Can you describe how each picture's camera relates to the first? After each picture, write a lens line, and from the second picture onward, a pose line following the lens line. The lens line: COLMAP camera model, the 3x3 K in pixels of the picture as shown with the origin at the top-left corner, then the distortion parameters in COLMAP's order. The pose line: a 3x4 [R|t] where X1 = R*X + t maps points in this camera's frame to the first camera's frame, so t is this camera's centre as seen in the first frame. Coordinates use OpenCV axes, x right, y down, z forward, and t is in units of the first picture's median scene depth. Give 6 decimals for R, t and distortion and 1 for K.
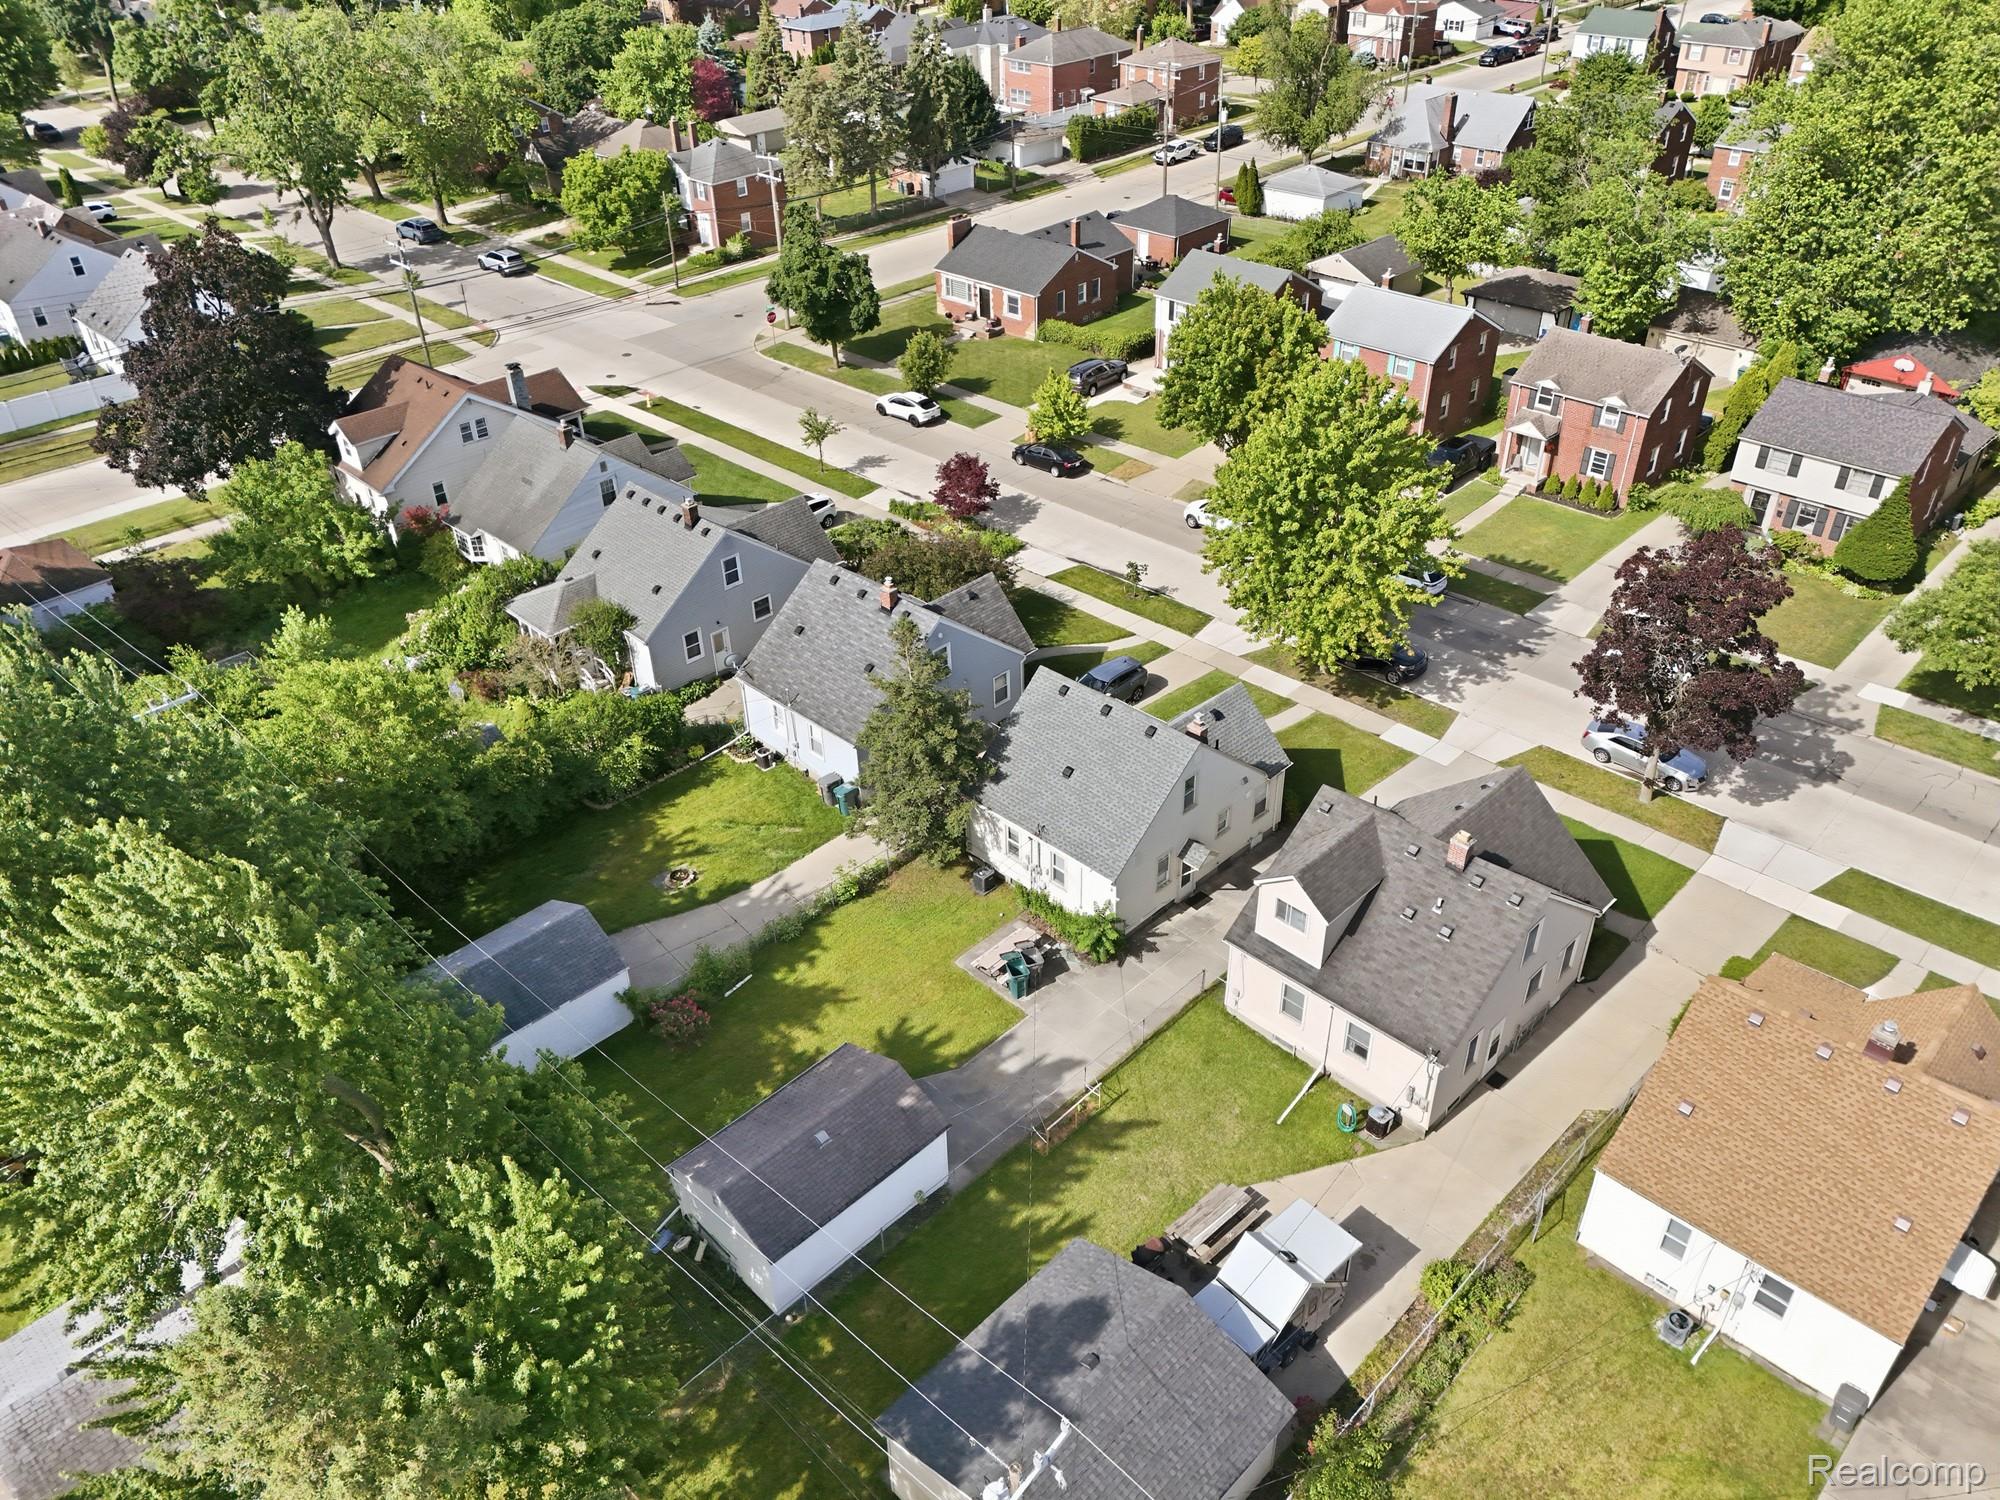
lens RADIAL K [[1462.0, 0, 990.7], [0, 1462.0, 755.2], [0, 0, 1]] dist [0.061011, -0.050349]
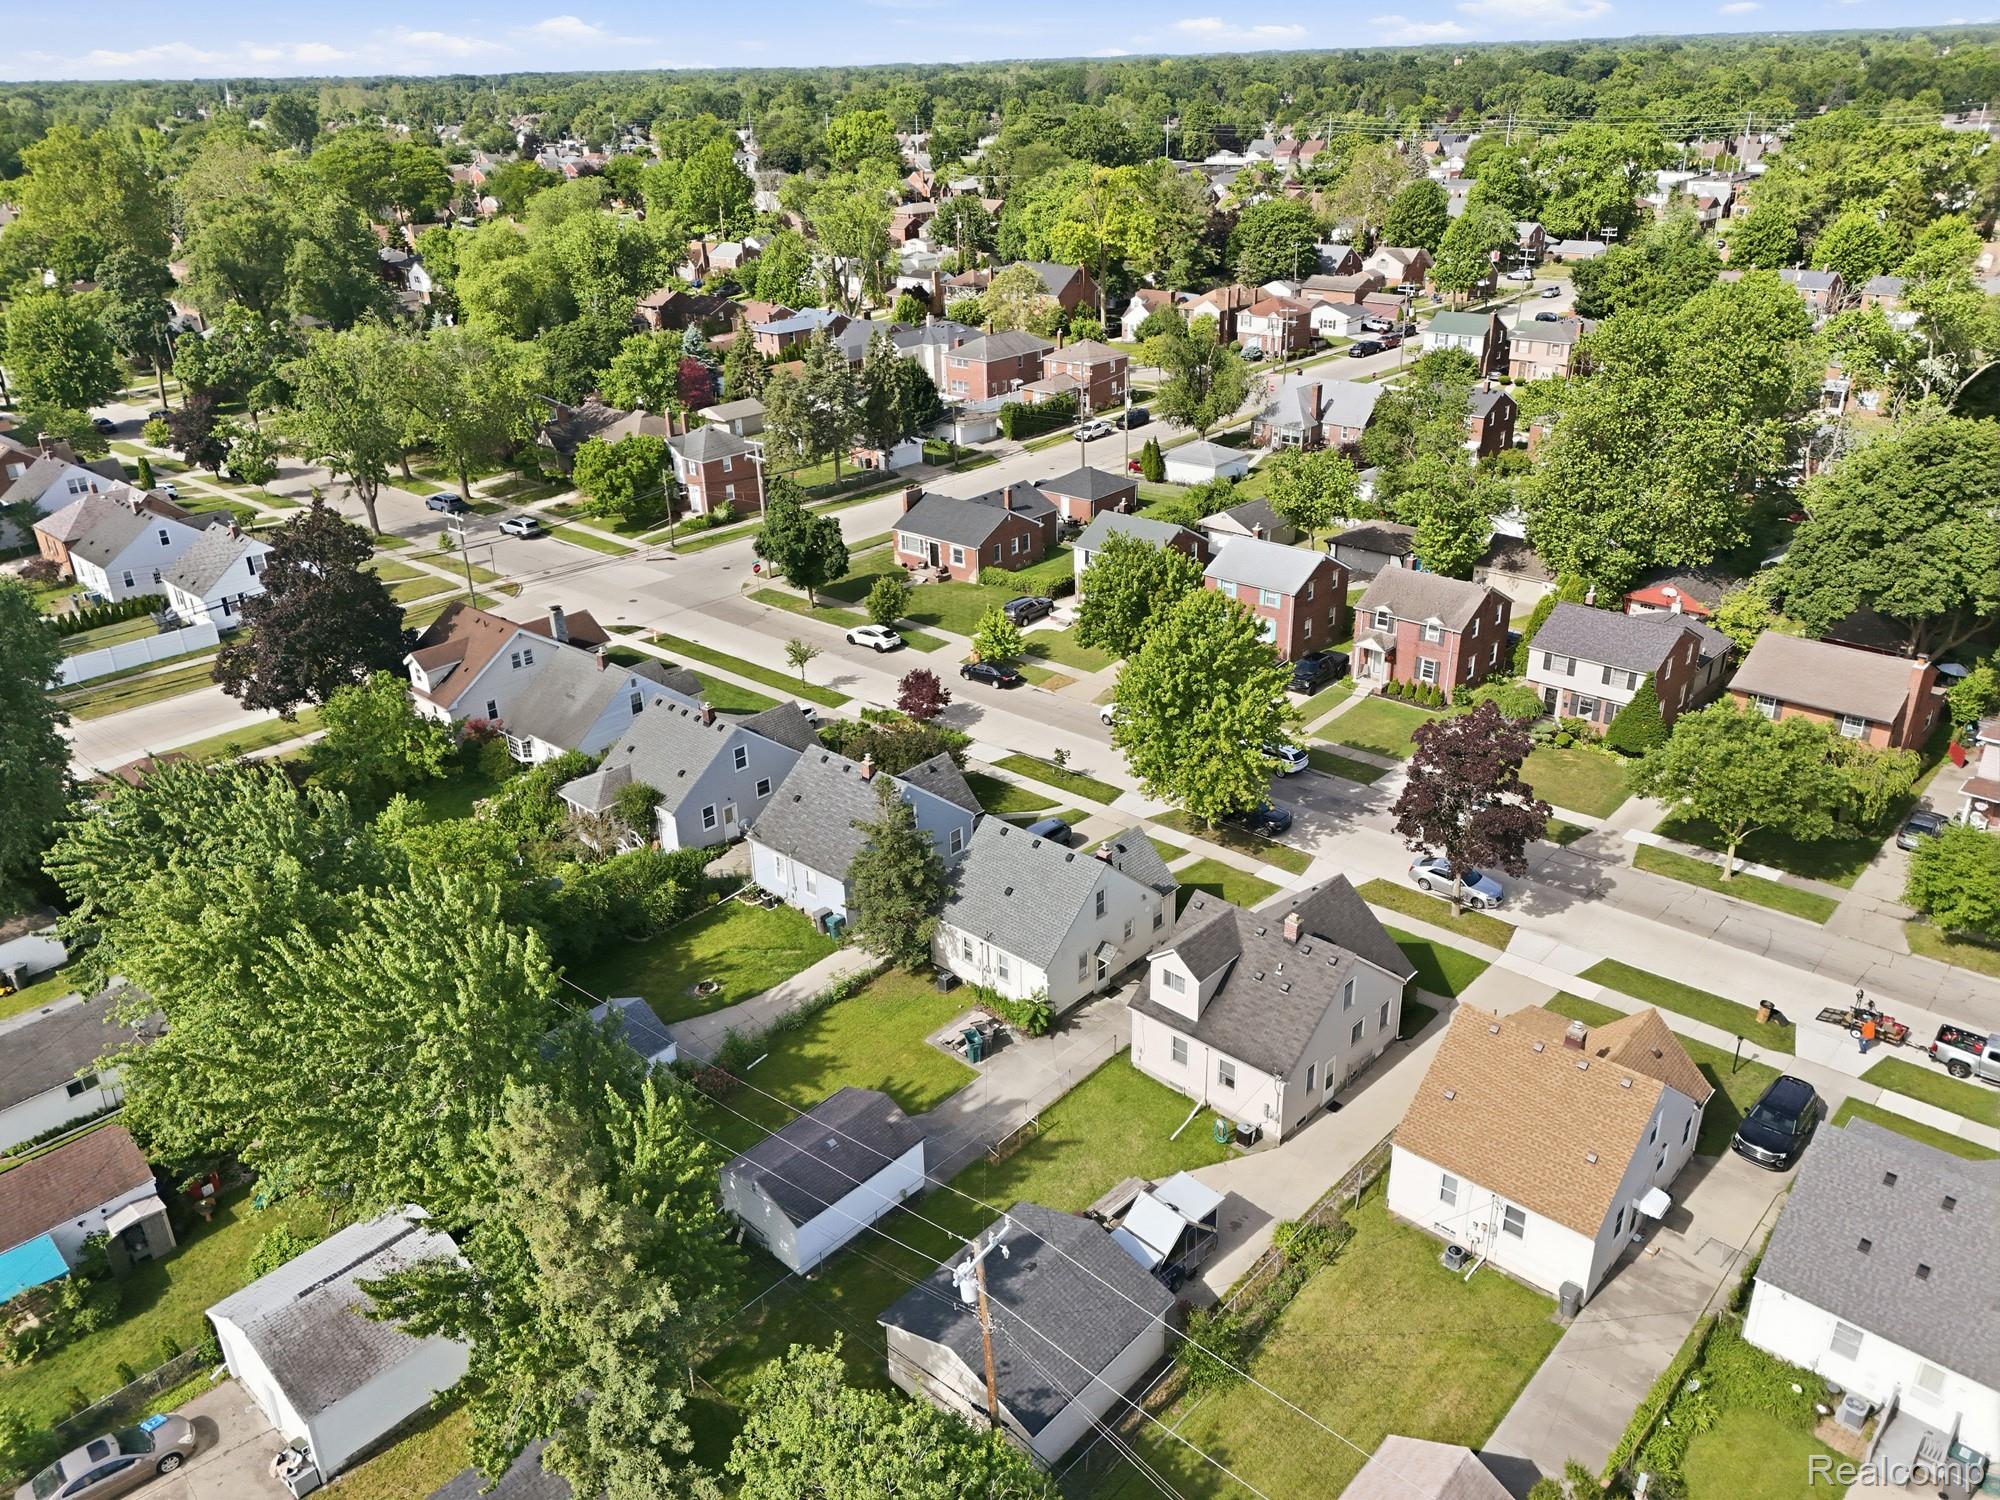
lens RADIAL K [[1462.0, 0, 990.7], [0, 1462.0, 755.2], [0, 0, 1]] dist [0.061011, -0.050349]
pose [[0.999186, -0.019776, 0.035173, -0.004520], [0.025262, 0.986289, -0.163084, 0.069643], [-0.031466, 0.163839, 0.985985, -0.211311]]
